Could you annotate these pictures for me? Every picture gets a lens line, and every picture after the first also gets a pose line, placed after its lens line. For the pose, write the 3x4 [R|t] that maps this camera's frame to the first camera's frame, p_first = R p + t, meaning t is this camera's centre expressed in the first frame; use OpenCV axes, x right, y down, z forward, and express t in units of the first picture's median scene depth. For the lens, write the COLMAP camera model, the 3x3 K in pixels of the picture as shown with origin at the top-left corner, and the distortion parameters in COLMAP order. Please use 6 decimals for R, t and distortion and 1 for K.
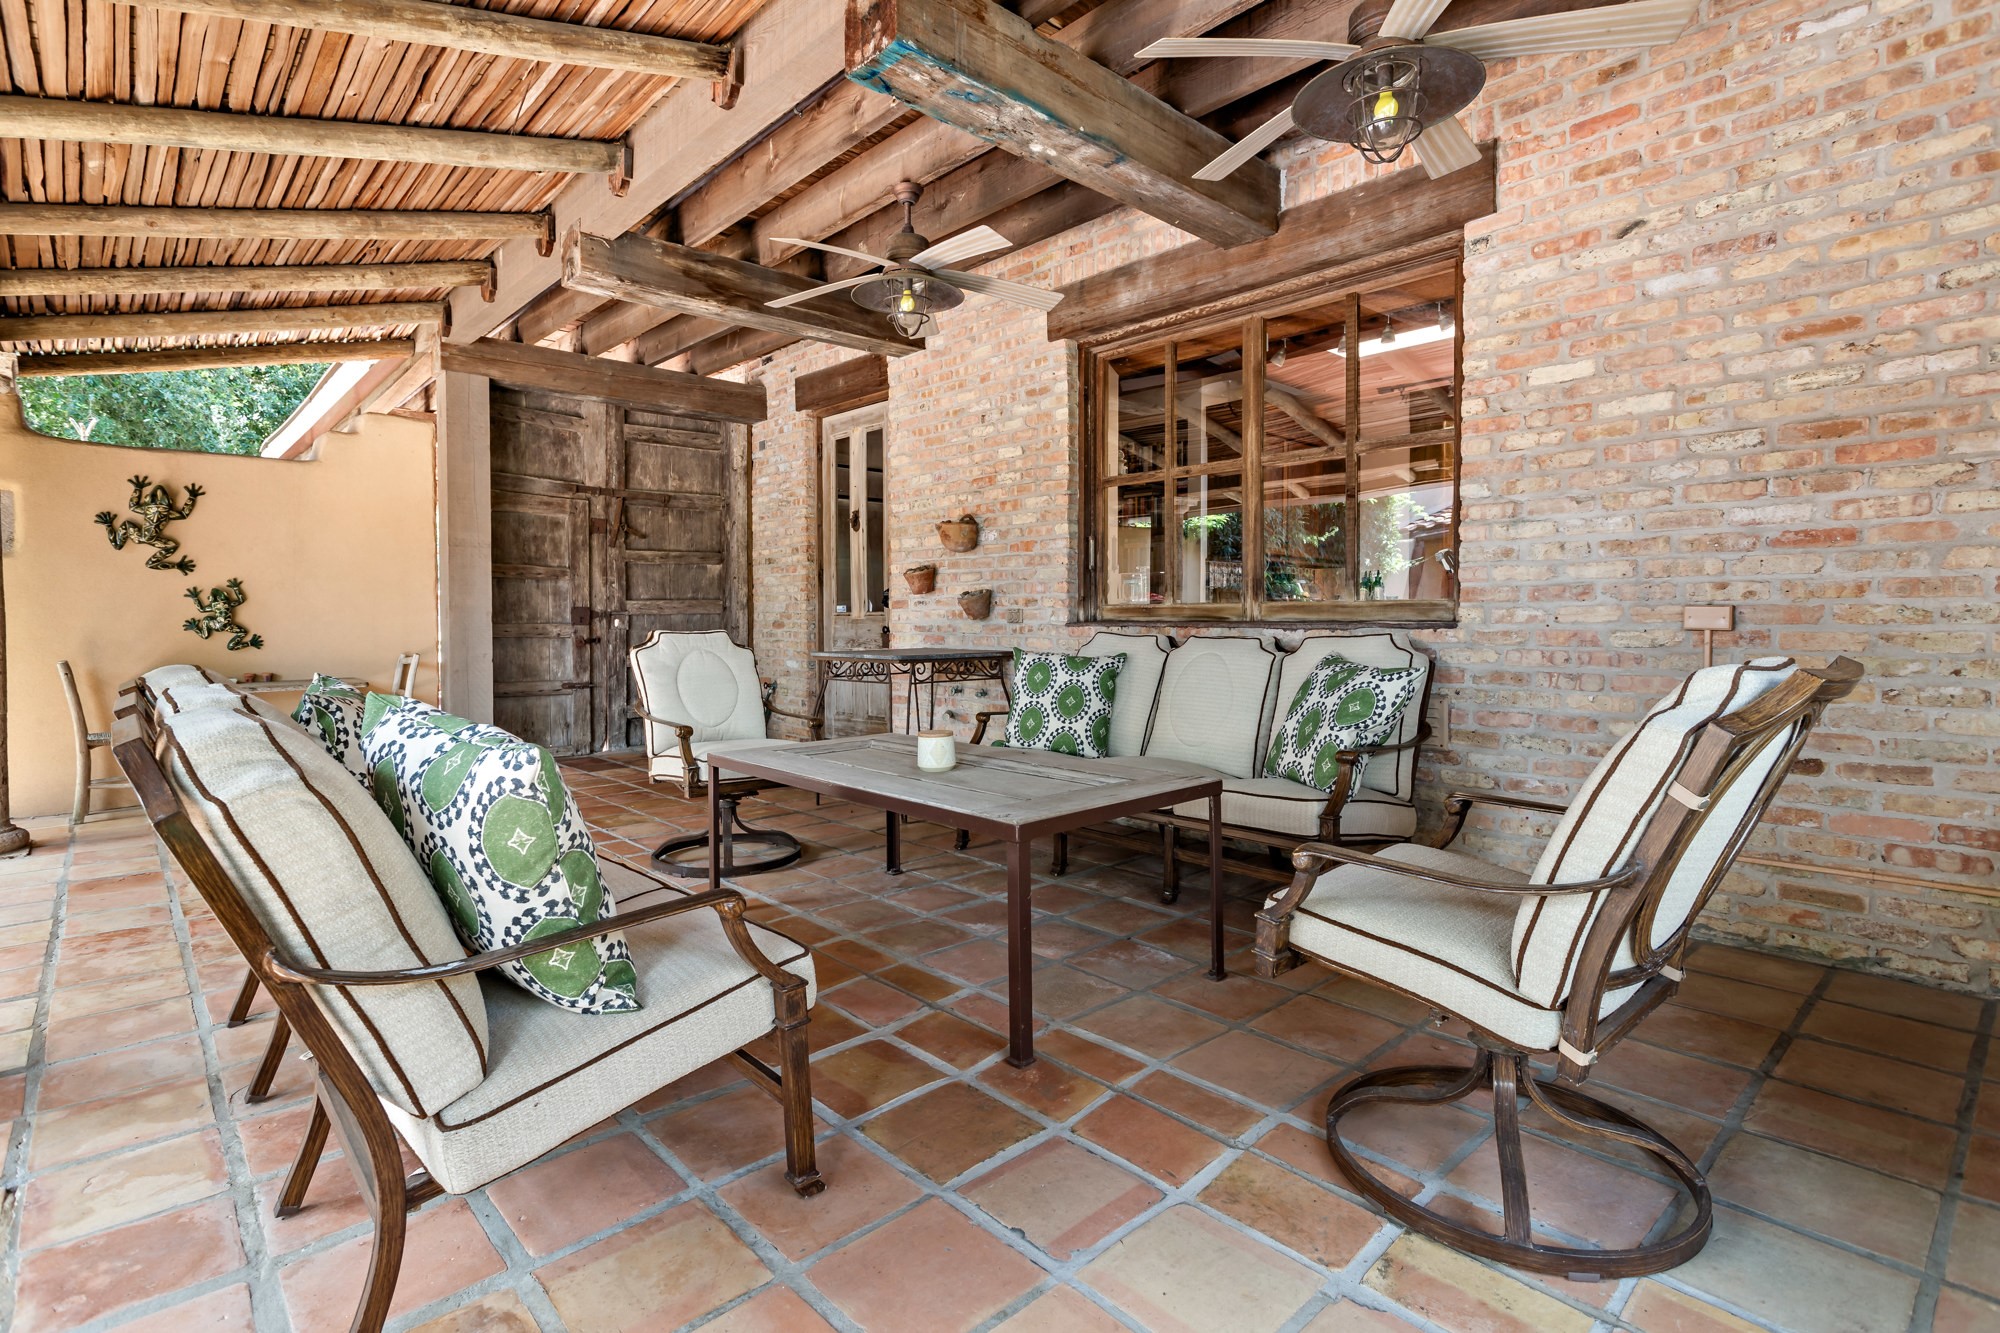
lens RADIAL K [[980.4, 0, 1000.7], [0, 980.4, 635.3], [0, 0, 1]] dist [0.014583, -0.000265]
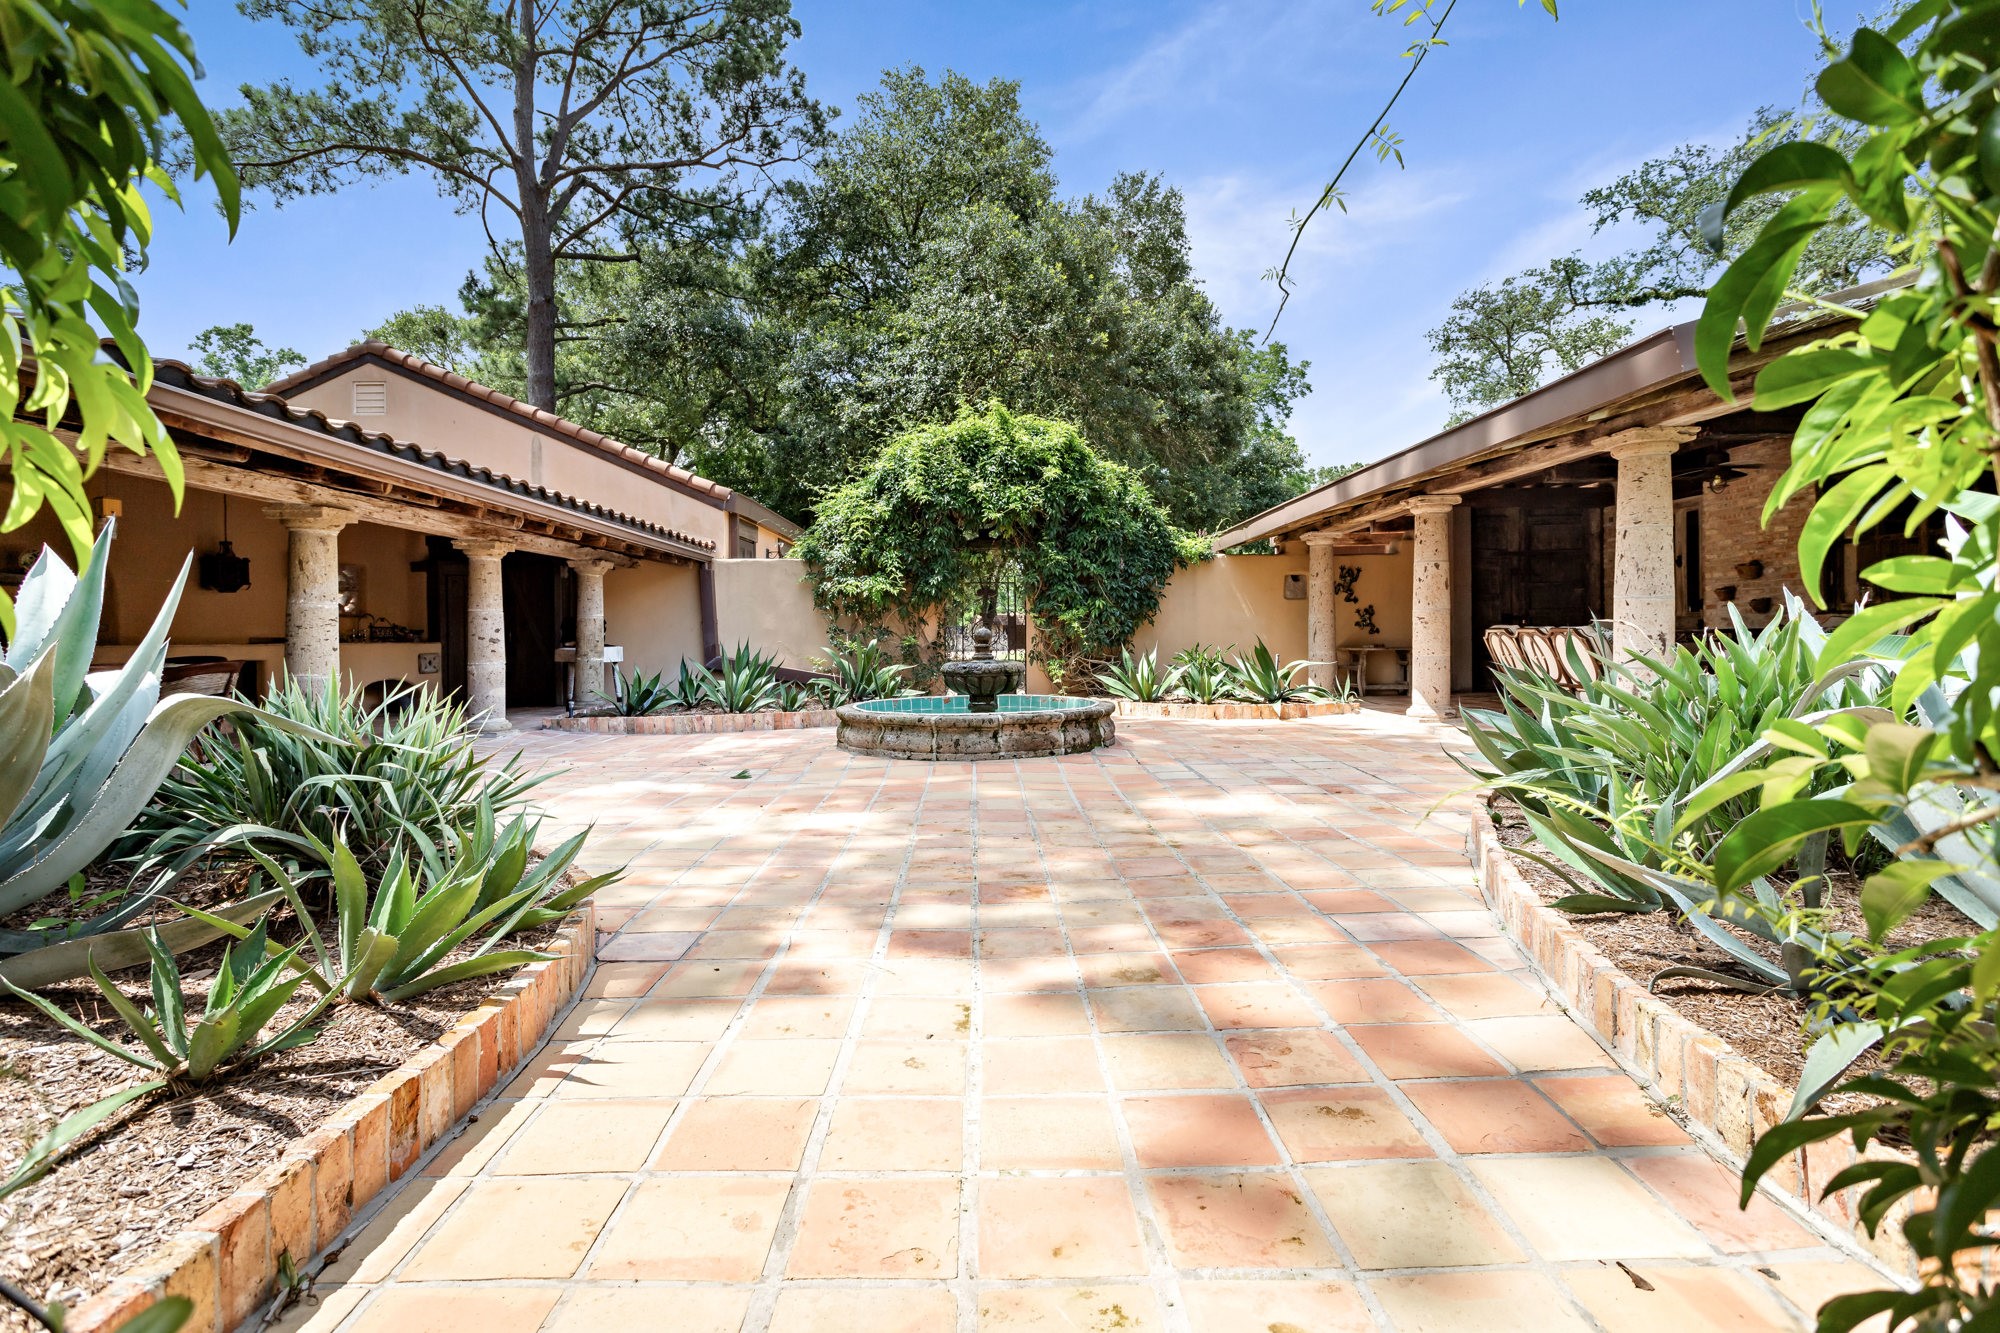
lens RADIAL K [[980.4, 0, 1000.7], [0, 980.4, 635.3], [0, 0, 1]] dist [0.014583, -0.000265]
pose [[0.764917, -0.011832, -0.644020, 0.082416], [0.003415, 0.999892, -0.014315, 0.050579], [0.644120, 0.008750, 0.764874, -1.458942]]
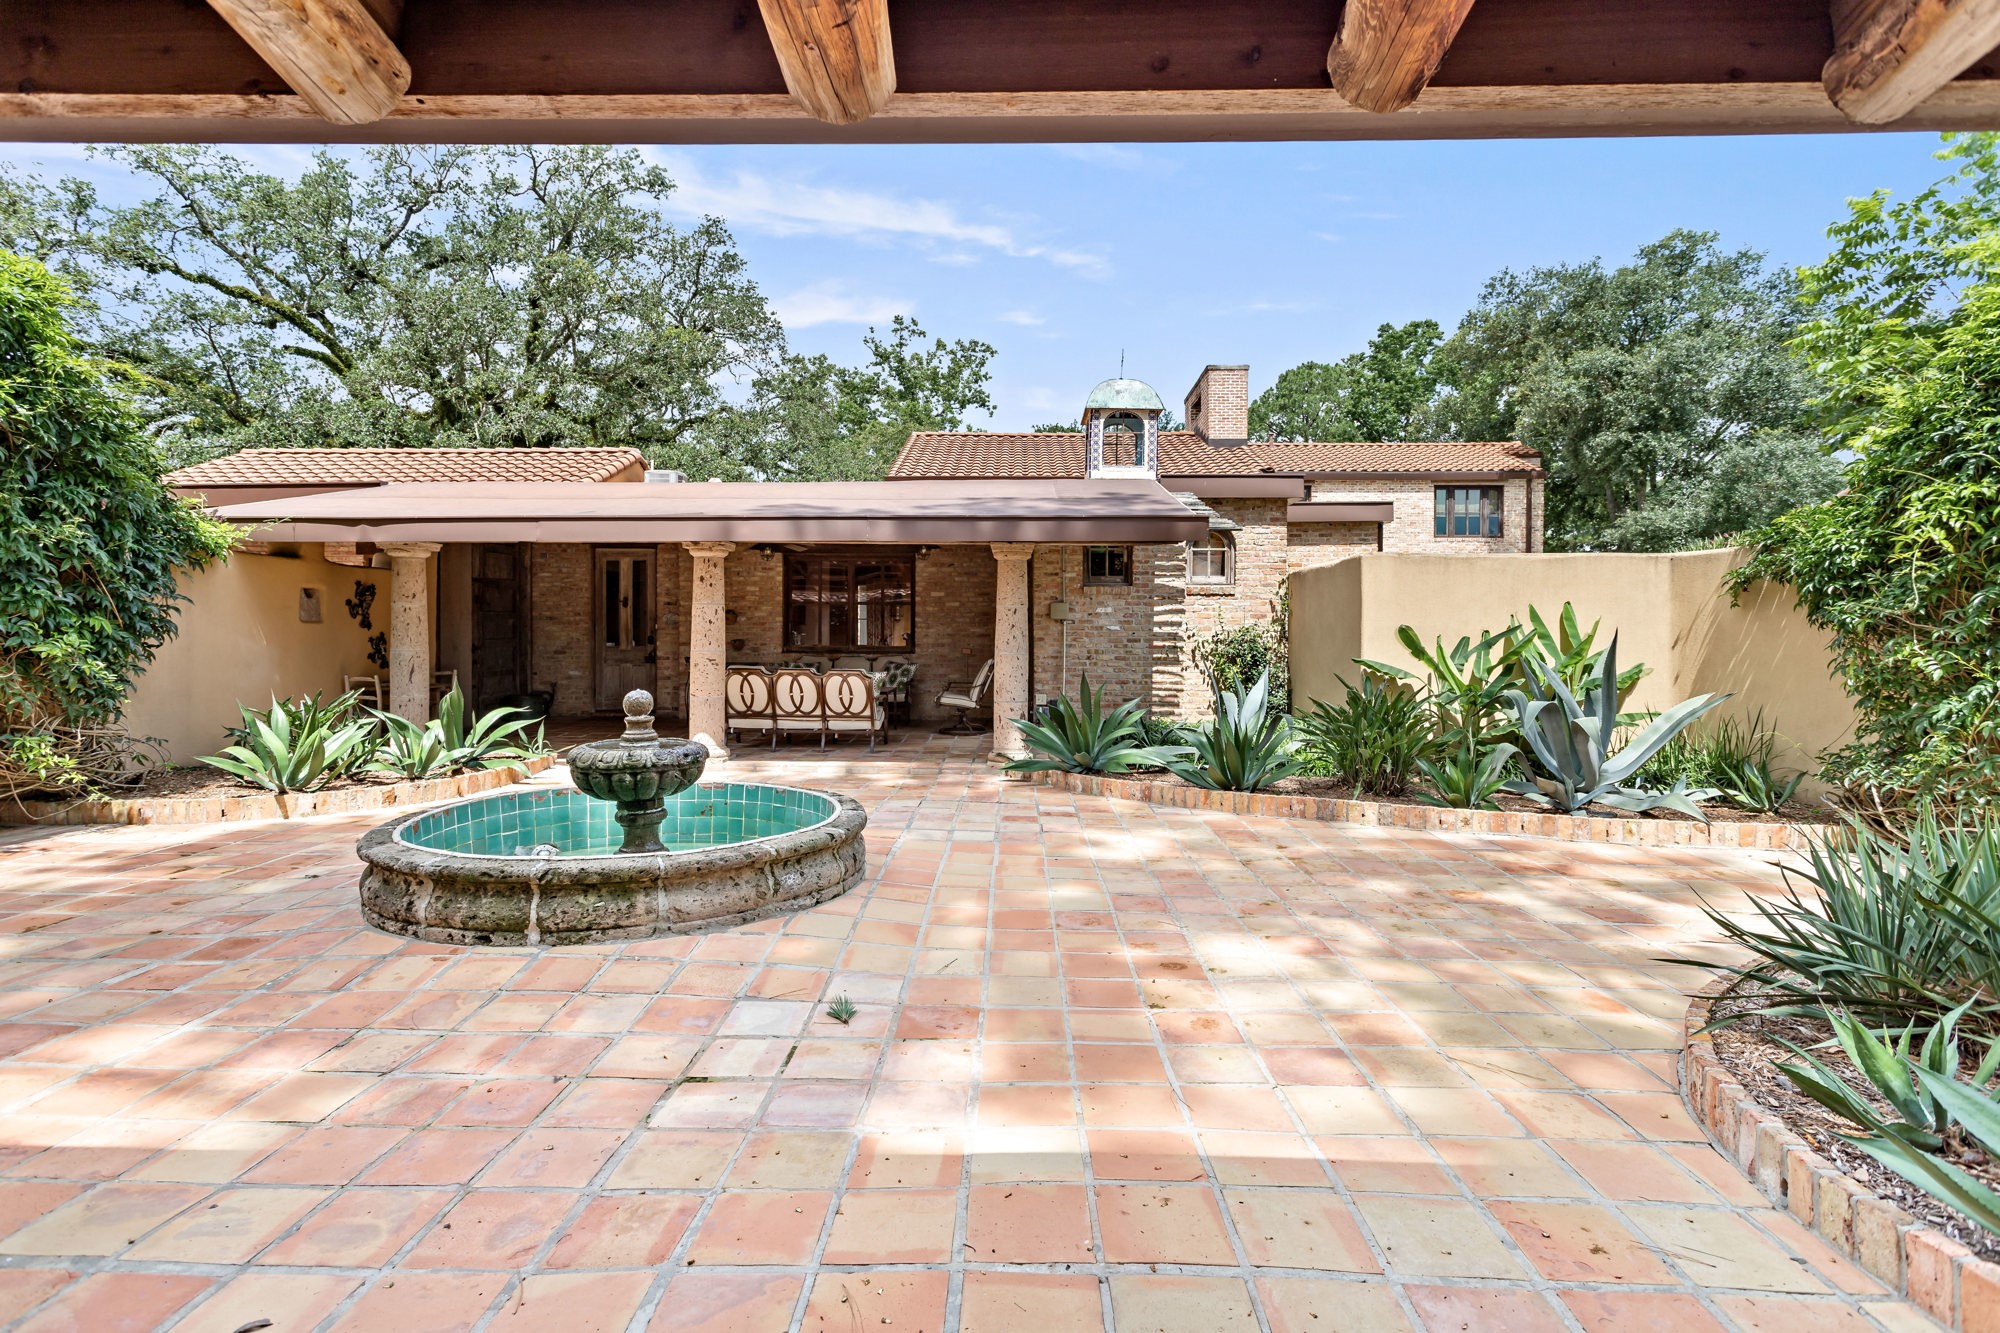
lens RADIAL K [[980.4, 0, 1000.7], [0, 980.4, 635.3], [0, 0, 1]] dist [0.014583, -0.000265]
pose [[0.693517, 0.005615, 0.720419, -1.366250], [0.006258, 0.999885, -0.013817, -0.015749], [-0.720413, 0.014091, 0.693402, -1.271614]]
